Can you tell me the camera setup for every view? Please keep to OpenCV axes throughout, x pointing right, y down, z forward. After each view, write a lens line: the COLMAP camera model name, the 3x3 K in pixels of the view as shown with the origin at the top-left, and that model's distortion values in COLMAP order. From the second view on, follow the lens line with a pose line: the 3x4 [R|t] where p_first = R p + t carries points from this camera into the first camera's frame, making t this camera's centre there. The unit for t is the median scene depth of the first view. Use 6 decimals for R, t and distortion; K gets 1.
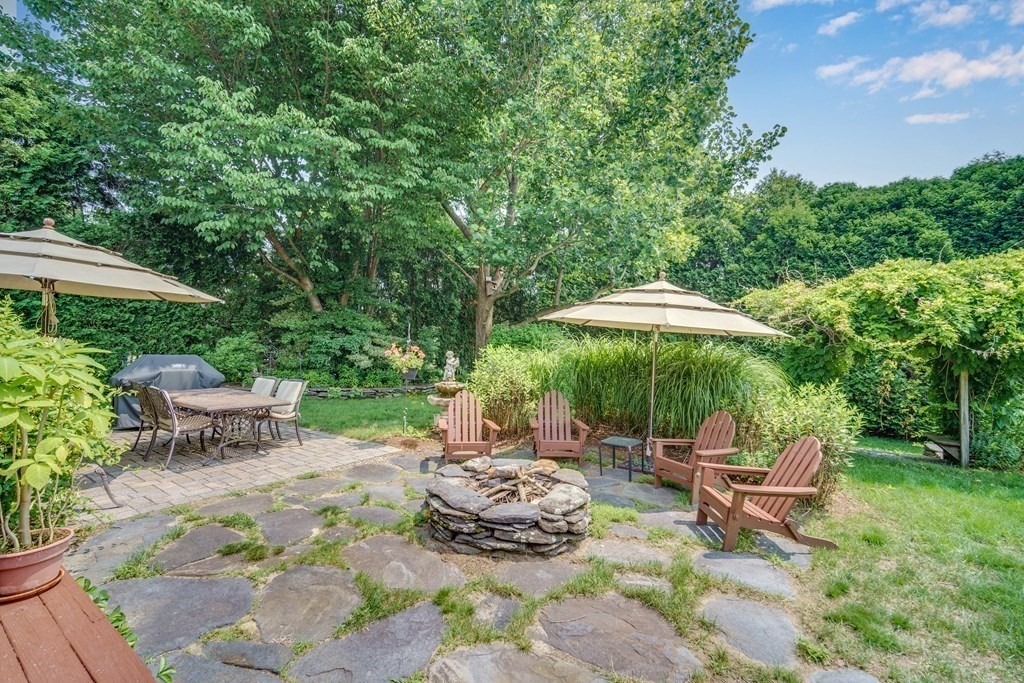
lens RADIAL K [[443.6, 0, 508.3], [0, 443.6, 342.8], [0, 0, 1]] dist [-0.004423, 0.004532]
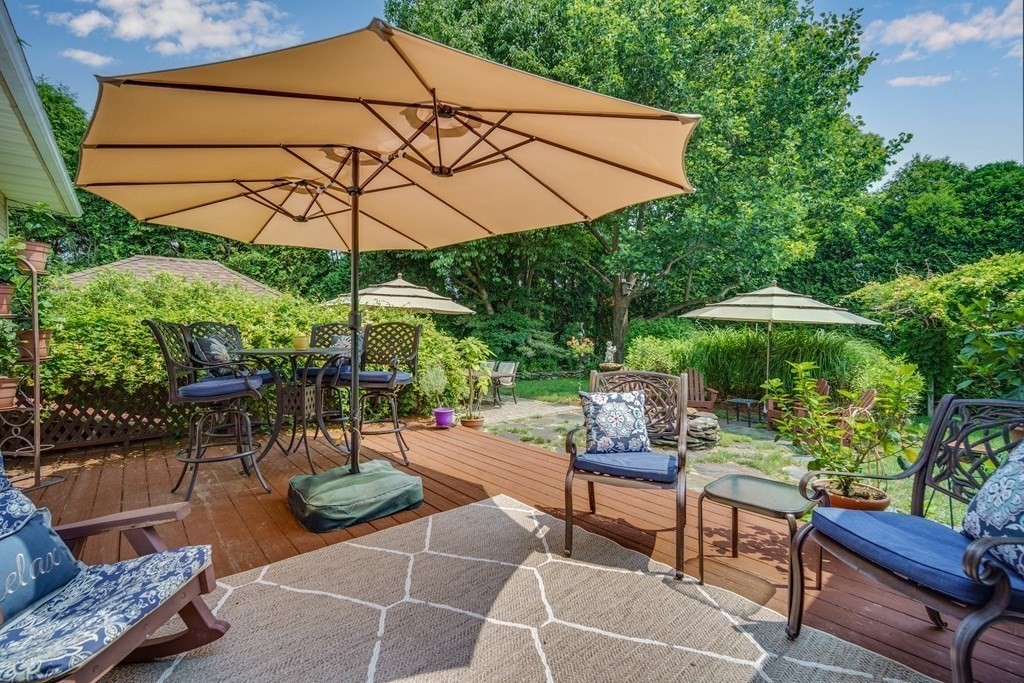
lens RADIAL K [[443.6, 0, 508.3], [0, 443.6, 342.8], [0, 0, 1]] dist [-0.004423, 0.004532]
pose [[0.964970, -0.020124, -0.261589, -0.056169], [0.023752, 0.999660, 0.010716, 0.000844], [0.261284, -0.016553, 0.965120, -0.329328]]
